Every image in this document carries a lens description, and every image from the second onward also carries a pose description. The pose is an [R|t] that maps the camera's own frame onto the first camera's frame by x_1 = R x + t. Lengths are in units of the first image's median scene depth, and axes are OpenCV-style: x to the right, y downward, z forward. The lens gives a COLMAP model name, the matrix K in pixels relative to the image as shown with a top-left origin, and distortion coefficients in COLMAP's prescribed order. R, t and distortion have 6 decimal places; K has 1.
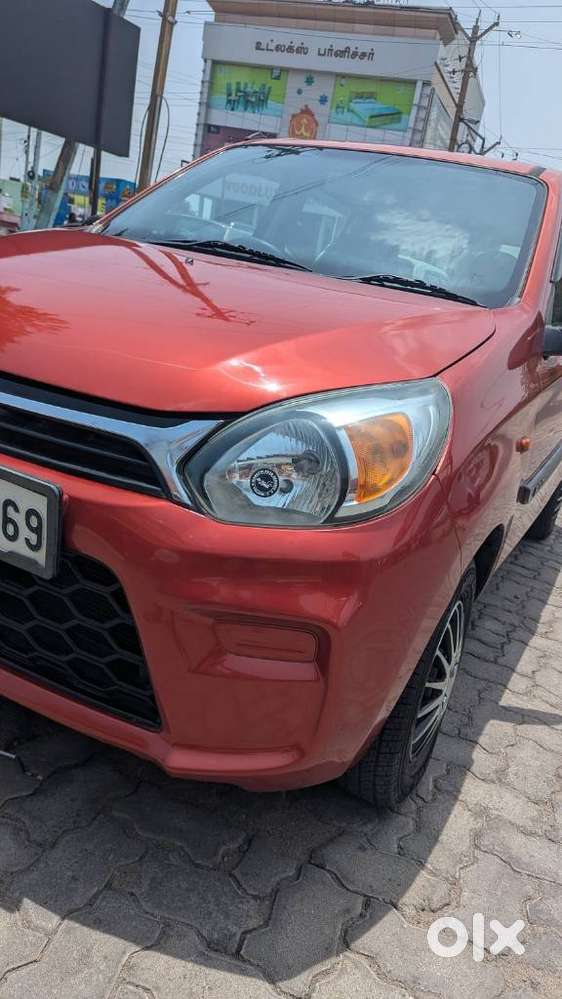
lens RADIAL K [[721.0, 0, 282.9], [0, 721.0, 505.6], [0, 0, 1]] dist [0.060525, -0.061068]
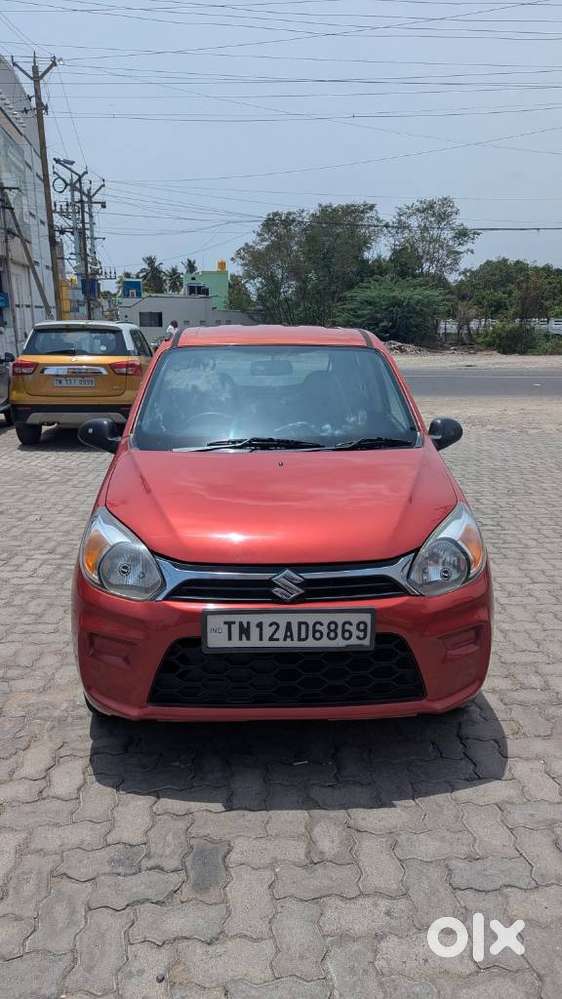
lens RADIAL K [[721.0, 0, 282.9], [0, 721.0, 505.6], [0, 0, 1]] dist [0.060525, -0.061068]
pose [[0.853205, -0.289941, 0.433562, -1.338623], [0.291468, 0.954393, 0.064665, -0.514990], [-0.432537, 0.071197, 0.898801, -0.822397]]
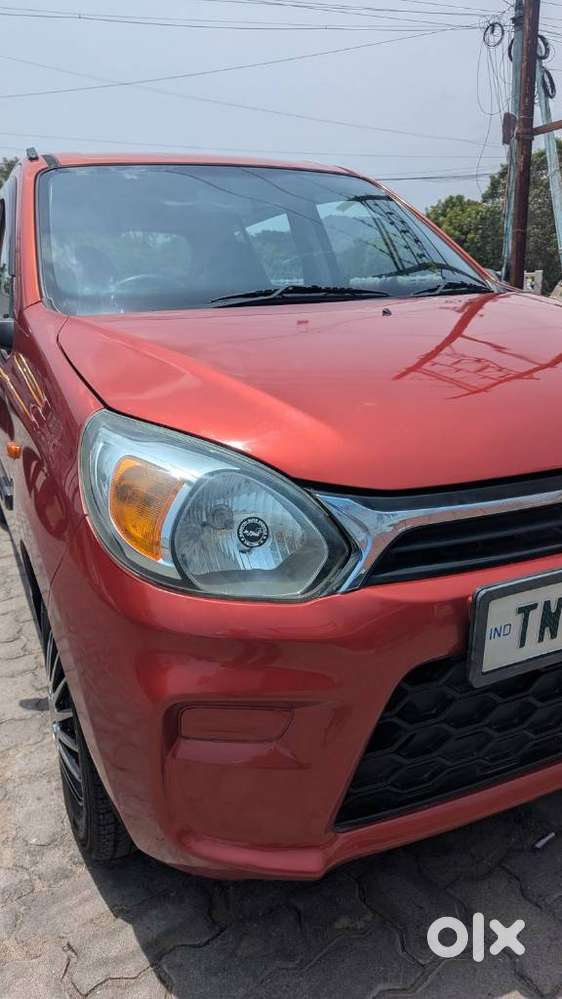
lens RADIAL K [[721.0, 0, 282.9], [0, 721.0, 505.6], [0, 0, 1]] dist [0.060525, -0.061068]
pose [[0.590048, -0.412566, 0.693998, -1.435691], [0.370852, 0.902030, 0.220932, -0.540017], [-0.717156, 0.127010, 0.685242, 0.706664]]
